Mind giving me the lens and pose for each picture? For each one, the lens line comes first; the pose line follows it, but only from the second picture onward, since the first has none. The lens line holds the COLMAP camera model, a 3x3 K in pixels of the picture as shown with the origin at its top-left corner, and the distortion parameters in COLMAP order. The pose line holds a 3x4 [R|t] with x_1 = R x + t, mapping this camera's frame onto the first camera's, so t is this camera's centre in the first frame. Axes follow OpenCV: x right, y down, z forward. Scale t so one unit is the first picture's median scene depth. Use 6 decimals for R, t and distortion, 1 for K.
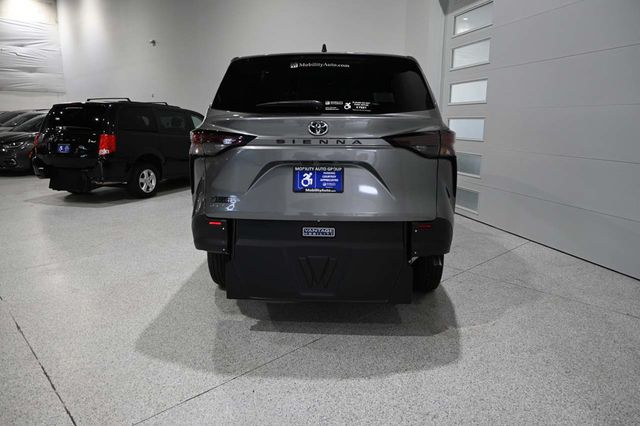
lens RADIAL K [[453.3, 0, 319.4], [0, 453.3, 207.2], [0, 0, 1]] dist [0.004252, 0.007078]
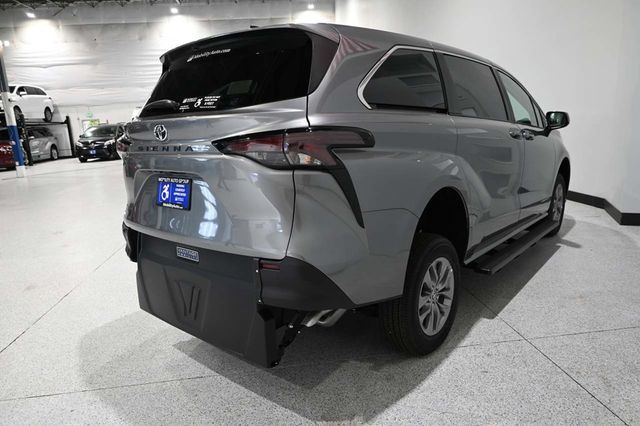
lens RADIAL K [[453.3, 0, 323.1], [0, 453.3, 208.4], [0, 0, 1]] dist [0.004252, 0.007078]
pose [[0.771018, 0.070344, -0.632916, 0.753256], [-0.051176, 0.997510, 0.048523, -0.087570], [0.634753, -0.005023, 0.772699, 0.520415]]
